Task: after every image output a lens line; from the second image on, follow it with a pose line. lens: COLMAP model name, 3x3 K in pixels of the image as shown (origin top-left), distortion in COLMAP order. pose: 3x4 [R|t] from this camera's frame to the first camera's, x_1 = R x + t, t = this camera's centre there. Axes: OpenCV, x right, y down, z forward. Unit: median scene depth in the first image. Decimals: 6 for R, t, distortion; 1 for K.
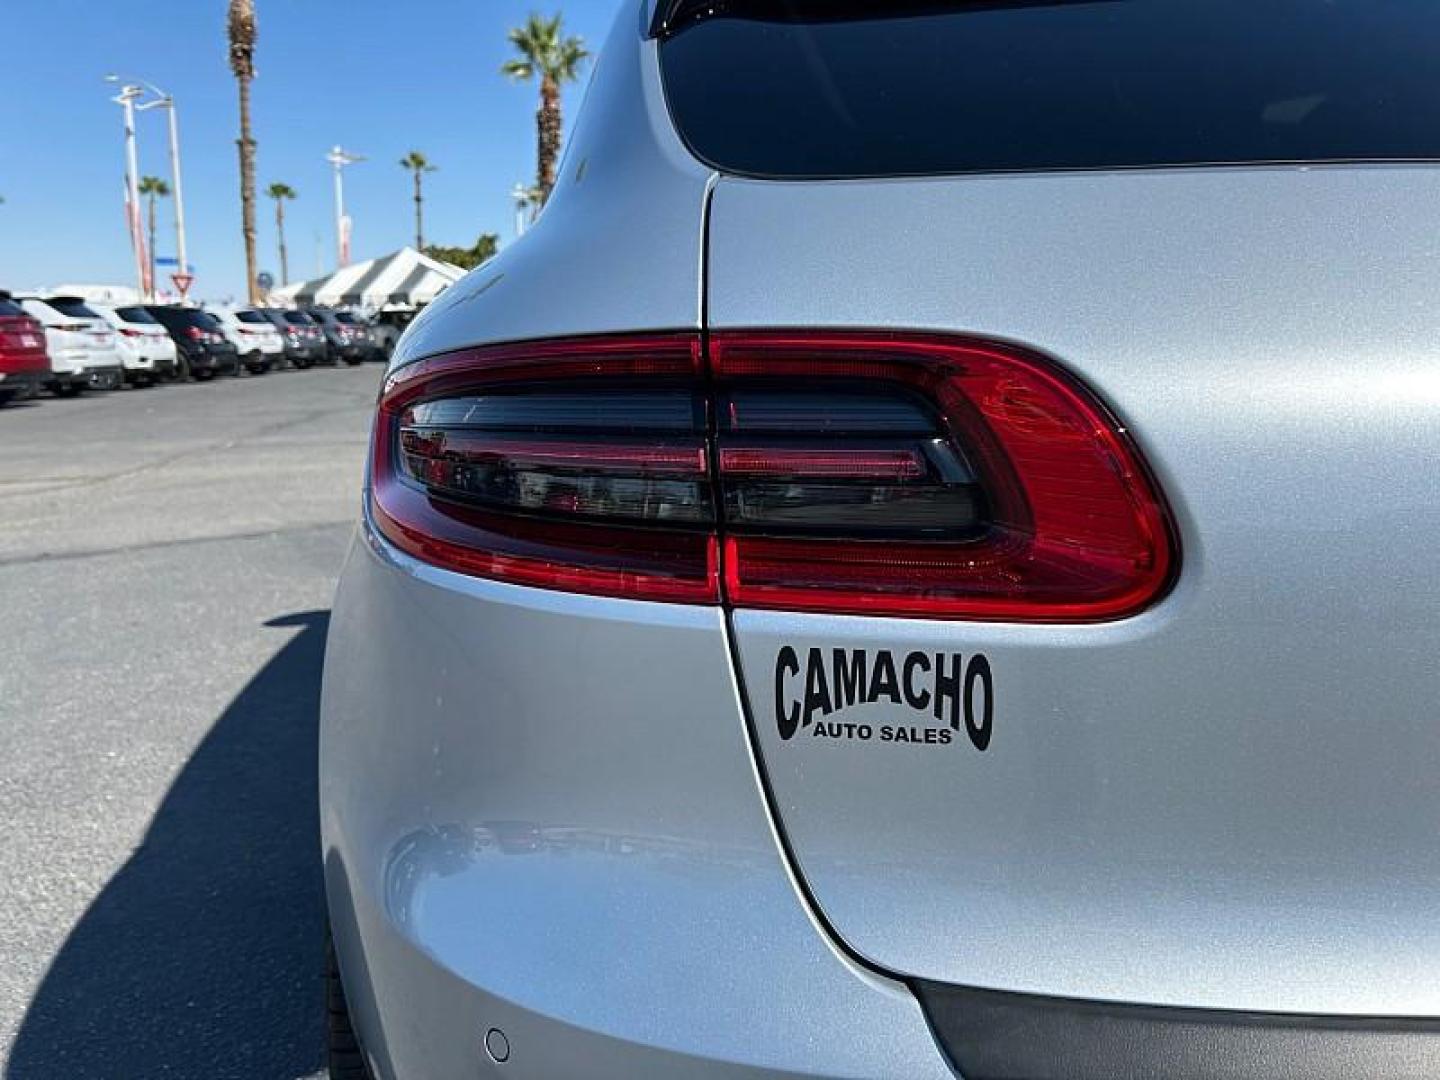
lens RADIAL K [[1113.6, 0, 669.5], [0, 1113.6, 503.1], [0, 0, 1]] dist [0.047279, -0.056903]
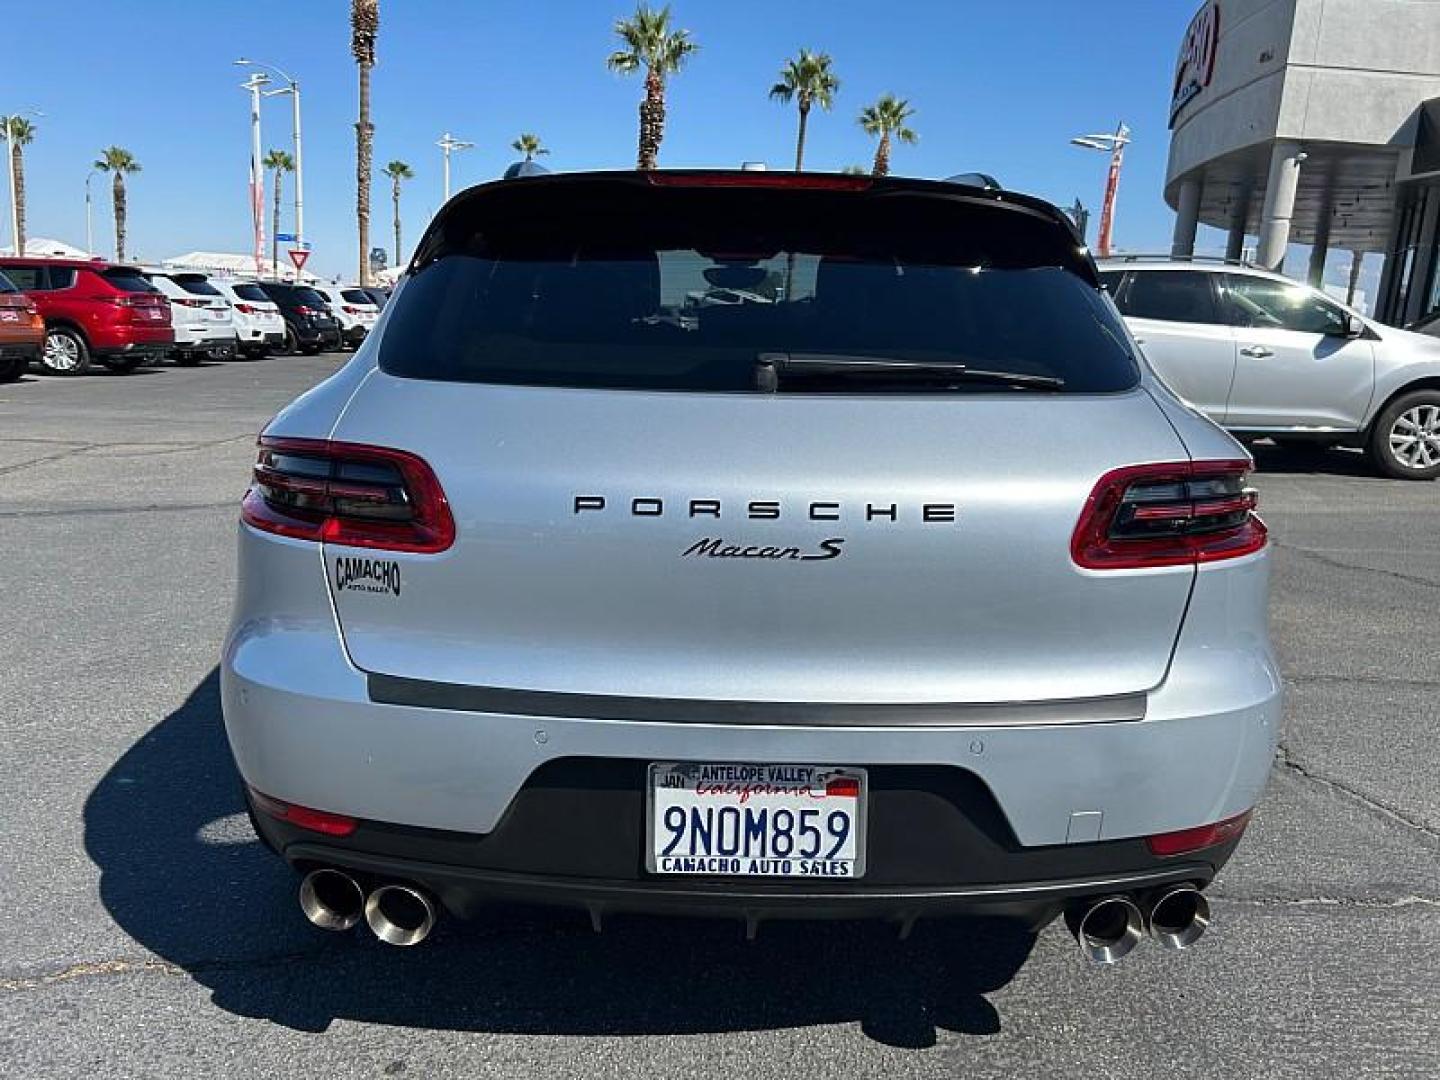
lens RADIAL K [[1113.6, 0, 691.5], [0, 1113.6, 532.4], [0, 0, 1]] dist [0.047279, -0.056903]
pose [[0.995524, 0.060960, -0.072215, 0.057253], [-0.057914, 0.997371, 0.043546, -0.005802], [0.074680, -0.039169, 0.996438, -0.088327]]
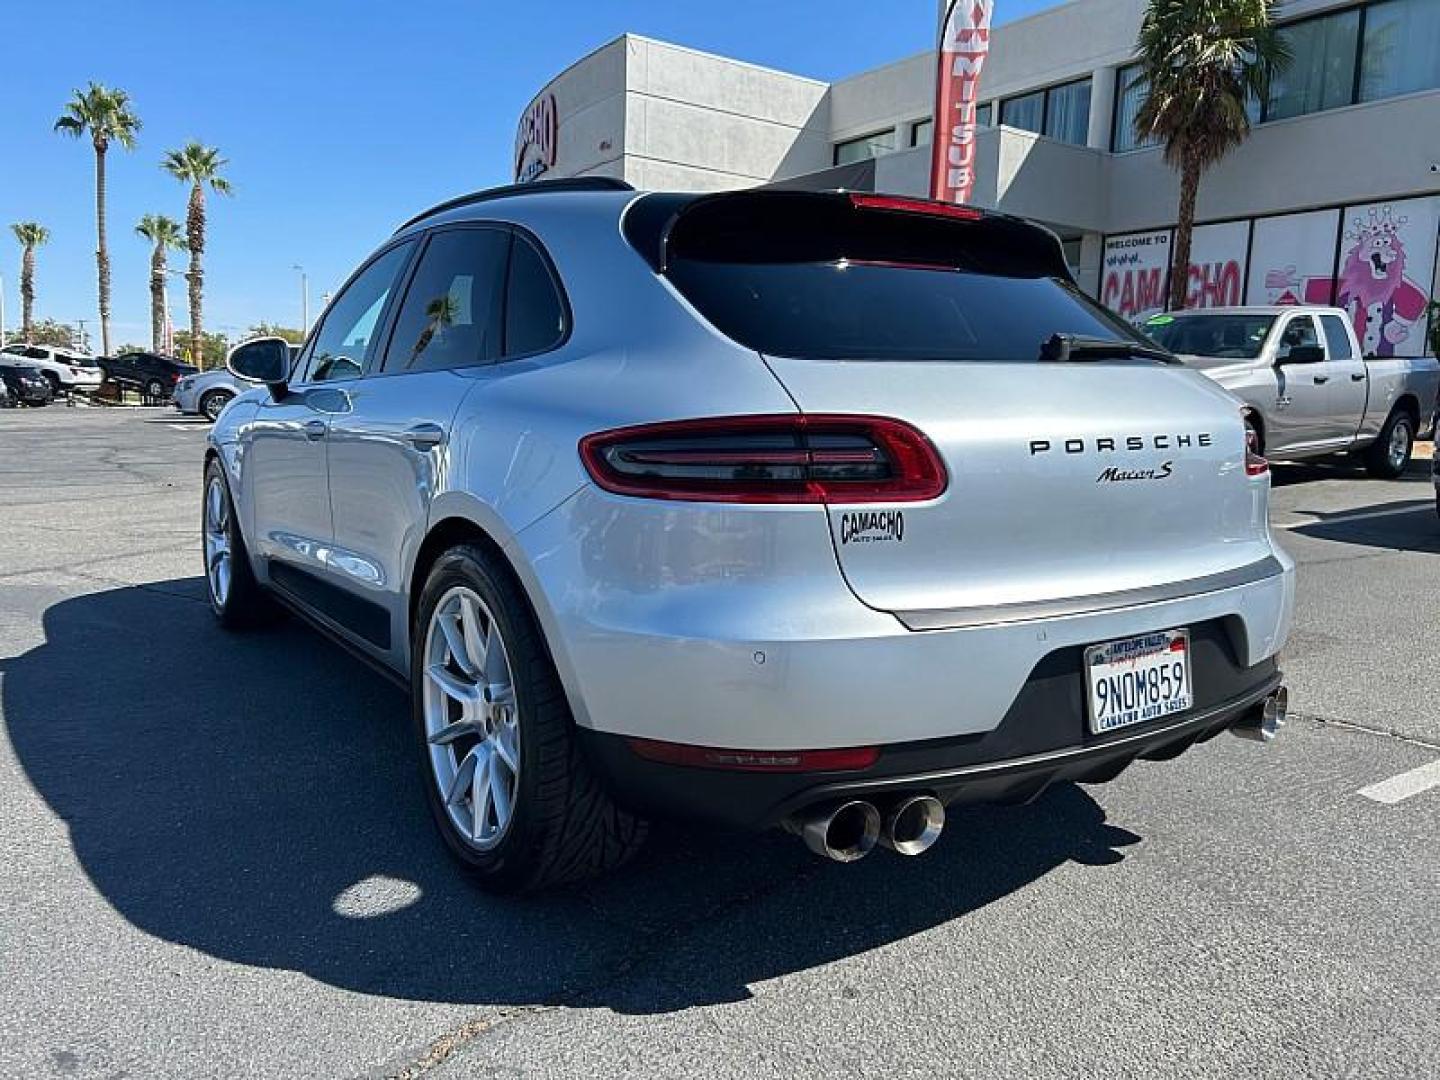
lens RADIAL K [[1113.6, 0, 727.5], [0, 1113.6, 539.7], [0, 0, 1]] dist [0.047279, -0.056903]
pose [[0.863642, -0.041912, 0.502361, -0.085495], [0.050923, 0.998694, -0.004224, 0.009108], [-0.501527, 0.029230, 0.864648, -0.077317]]
